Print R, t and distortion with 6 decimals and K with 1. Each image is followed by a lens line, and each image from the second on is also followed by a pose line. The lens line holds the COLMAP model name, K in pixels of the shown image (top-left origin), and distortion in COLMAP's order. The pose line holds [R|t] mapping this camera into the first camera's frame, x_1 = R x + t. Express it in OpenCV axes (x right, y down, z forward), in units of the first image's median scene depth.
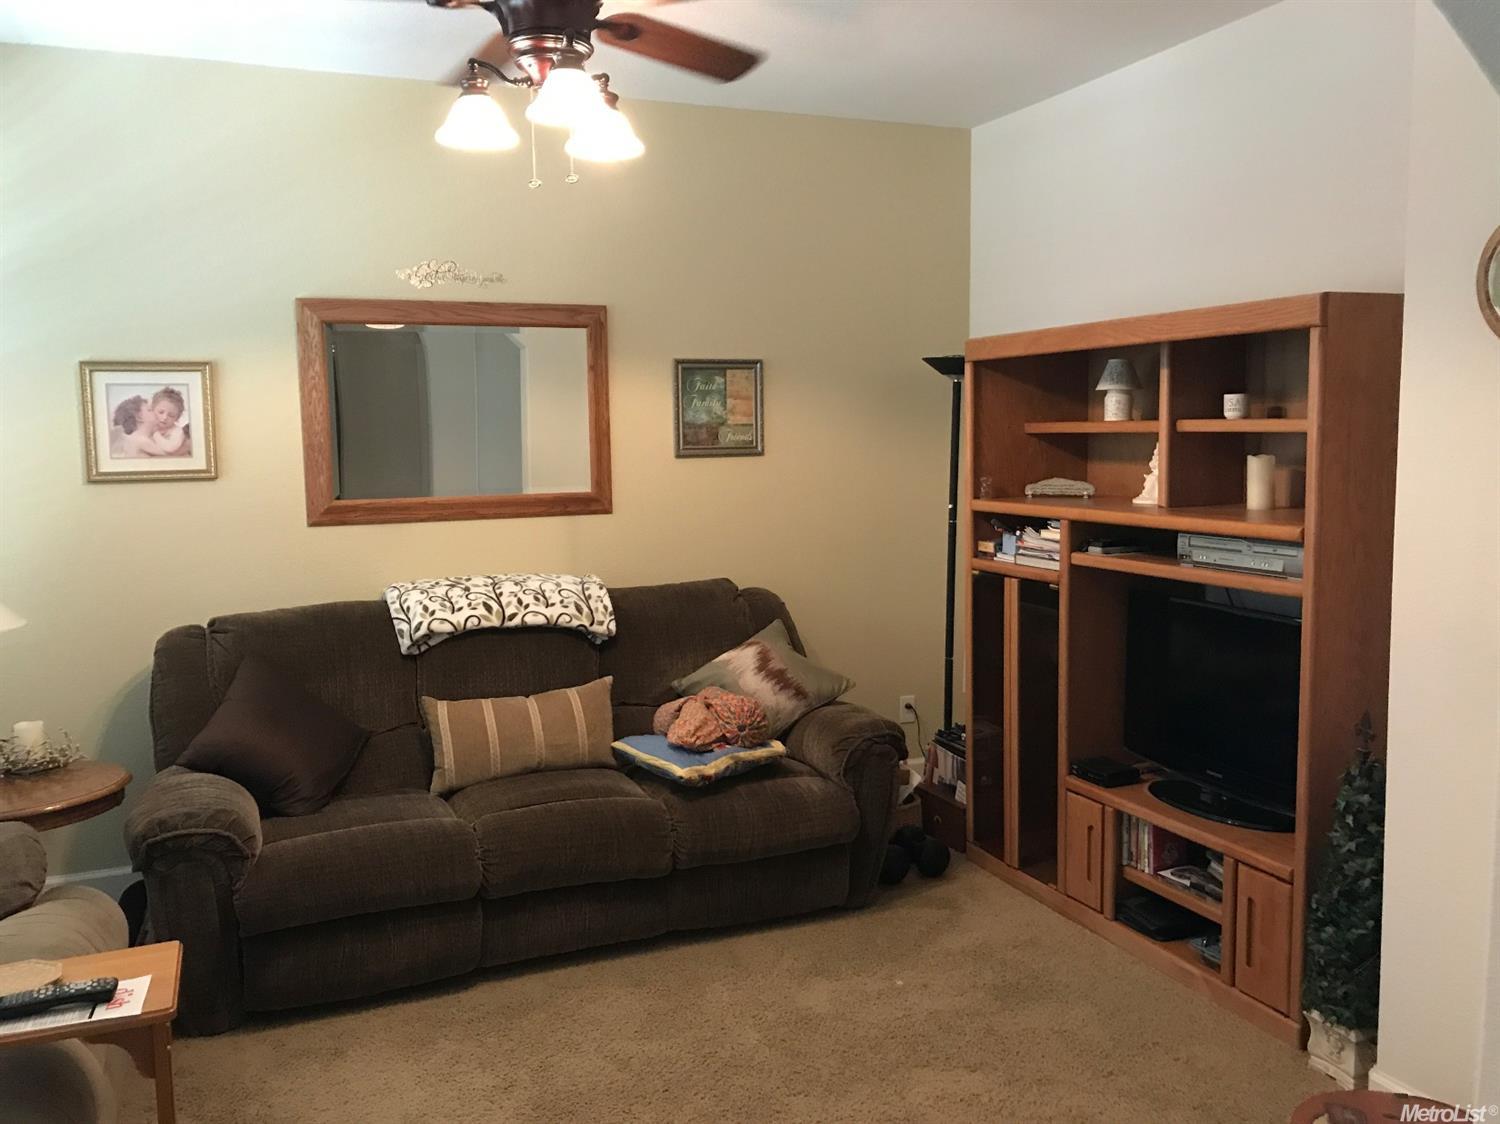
lens RADIAL K [[1306.0, 0, 750.0], [0, 1306.0, 562.0], [0, 0, 1]] dist [0.134865, -0.008268]
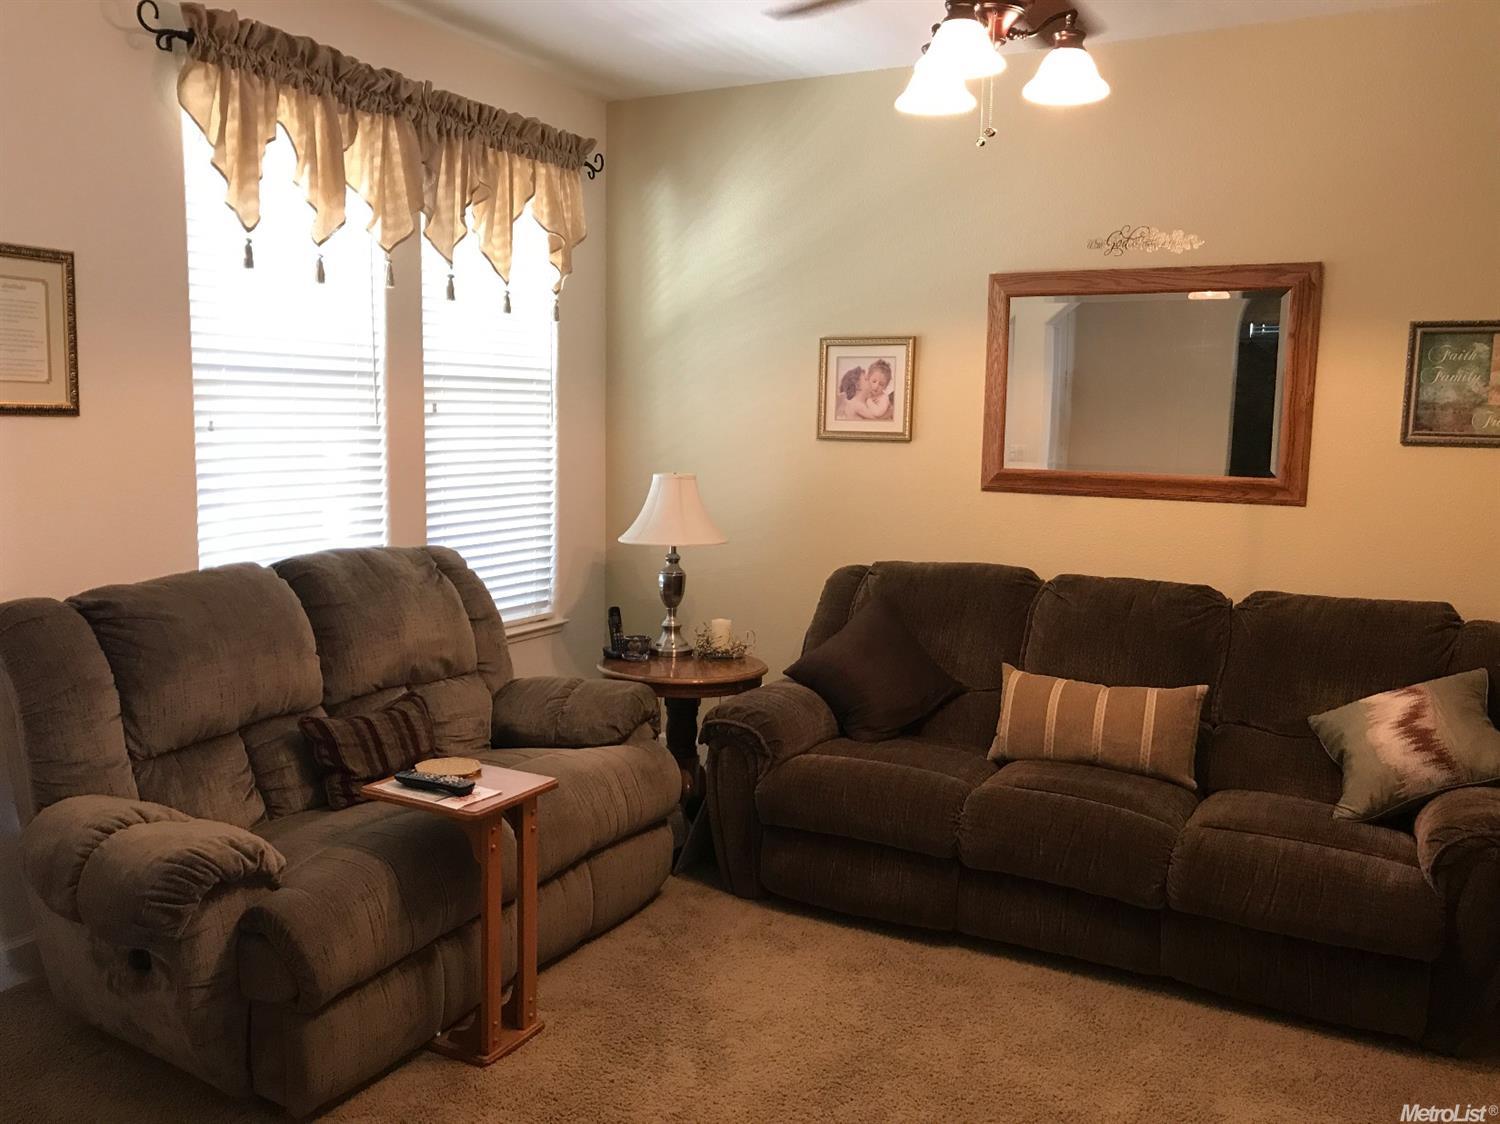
lens RADIAL K [[1306.0, 0, 750.0], [0, 1306.0, 562.0], [0, 0, 1]] dist [0.134865, -0.008268]
pose [[0.646645, 0.125591, -0.752381, 0.367513], [-0.118382, 0.990925, 0.063664, -0.015935], [0.753549, 0.047900, 0.655645, 0.181678]]
